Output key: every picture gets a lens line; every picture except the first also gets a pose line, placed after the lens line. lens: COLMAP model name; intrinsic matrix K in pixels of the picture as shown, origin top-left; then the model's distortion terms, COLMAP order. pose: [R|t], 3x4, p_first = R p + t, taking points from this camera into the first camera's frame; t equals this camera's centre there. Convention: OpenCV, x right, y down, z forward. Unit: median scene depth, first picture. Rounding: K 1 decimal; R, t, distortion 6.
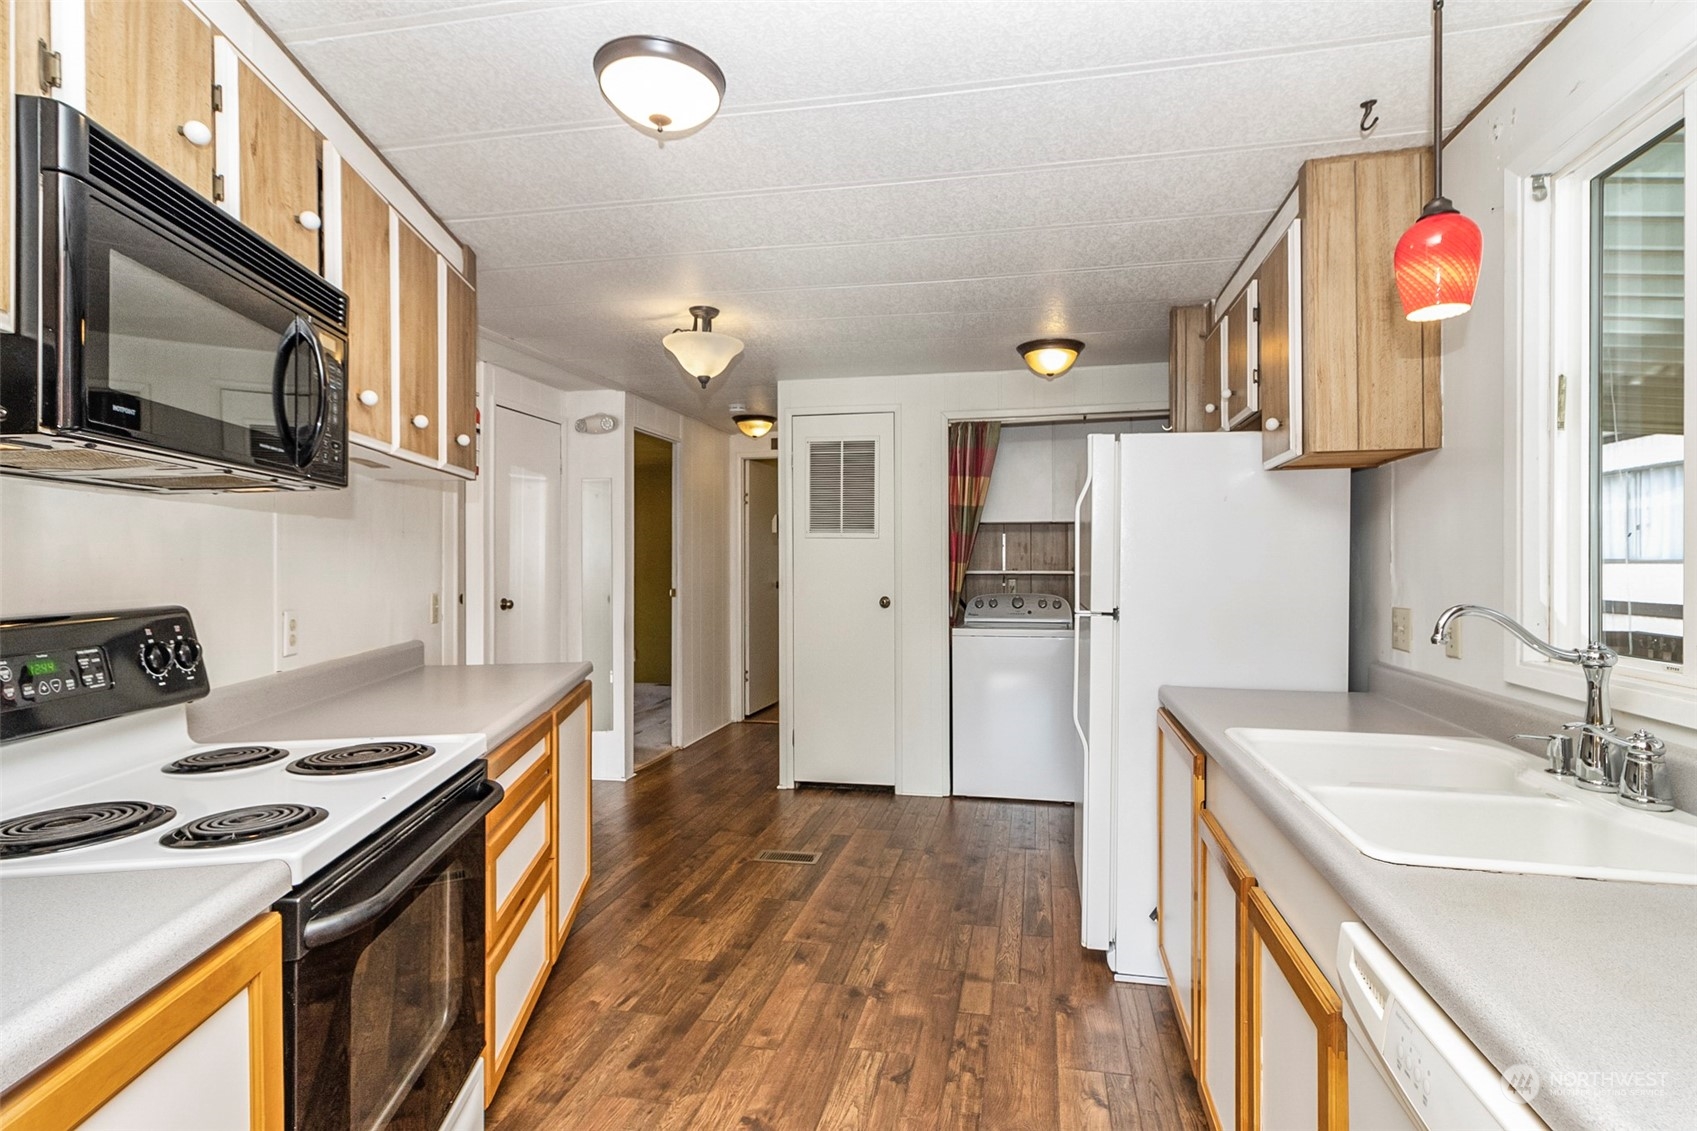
lens RADIAL K [[815.7, 0, 859.9], [0, 815.7, 570.8], [0, 0, 1]] dist [0.004706, 0.000903]
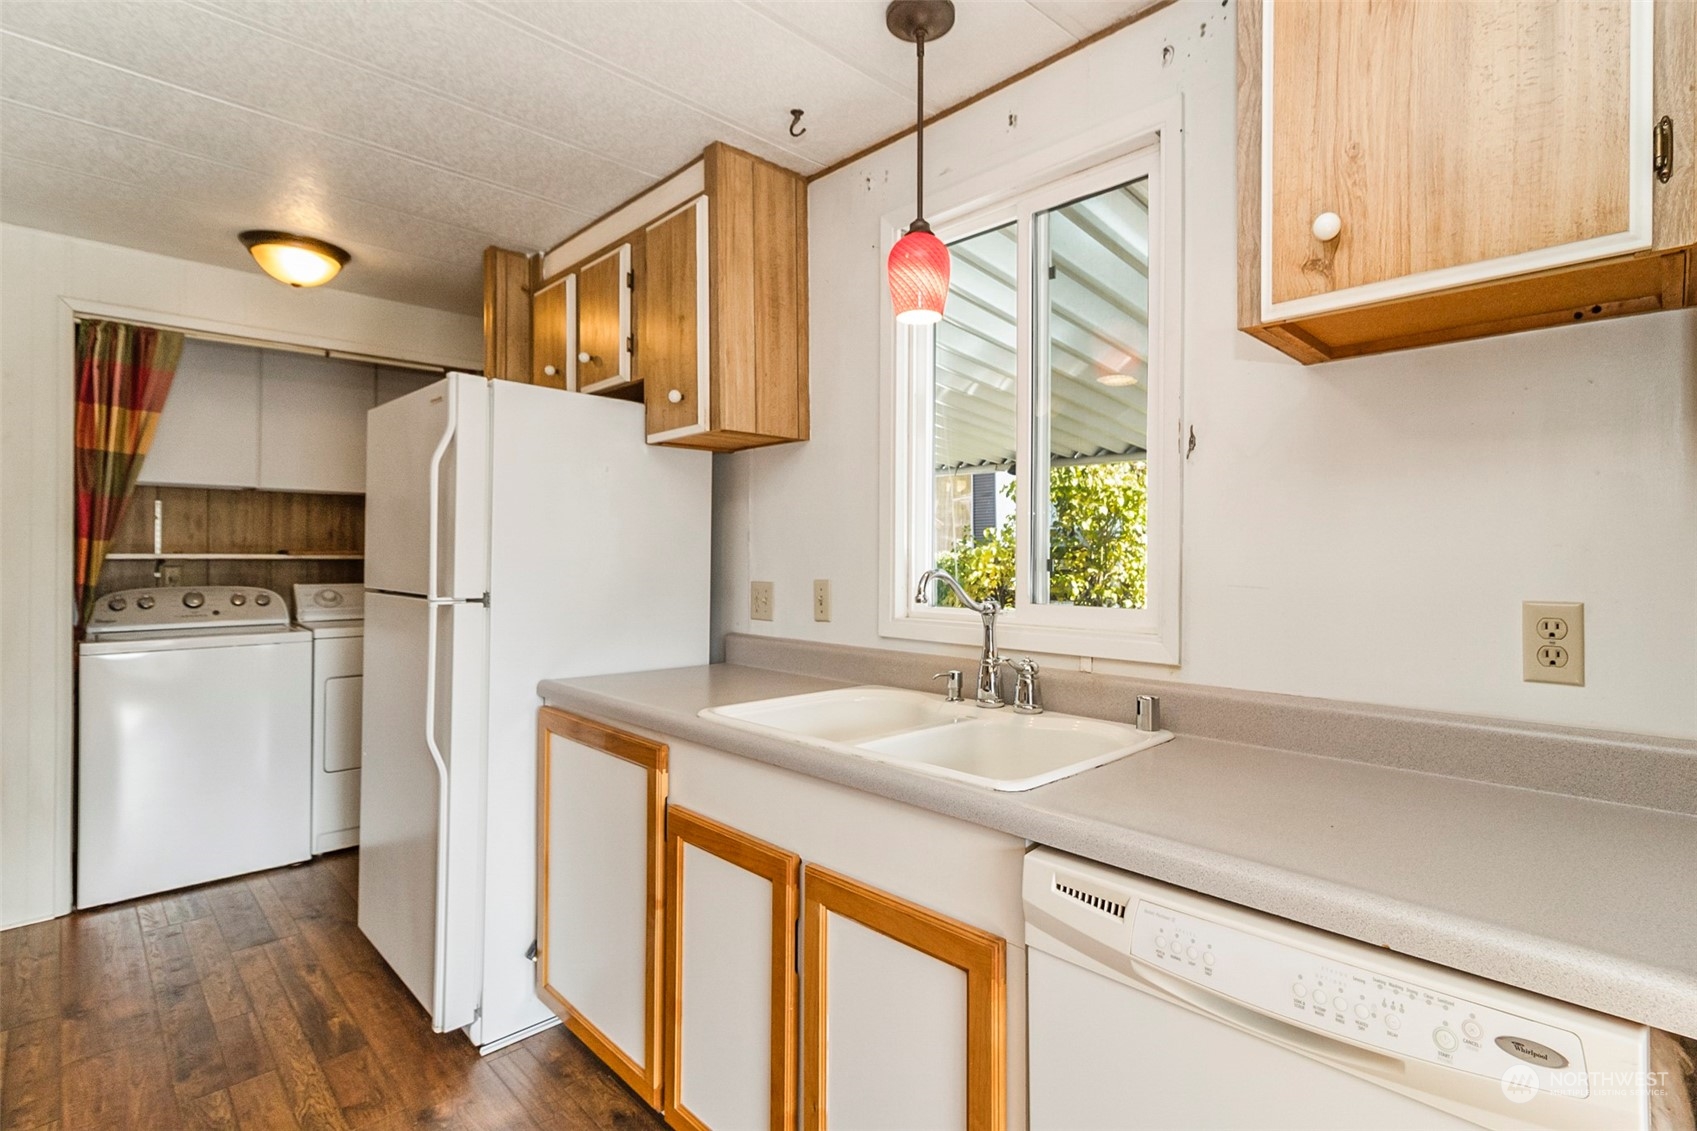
lens RADIAL K [[830.6, 0, 843.1], [0, 830.6, 558.6], [0, 0, 1]] dist [0.006408, 0.001435]
pose [[0.536094, 0.004466, 0.844146, -0.191710], [0.003969, 0.999962, -0.007812, 0.019661], [-0.844149, 0.007538, 0.536056, 0.256246]]
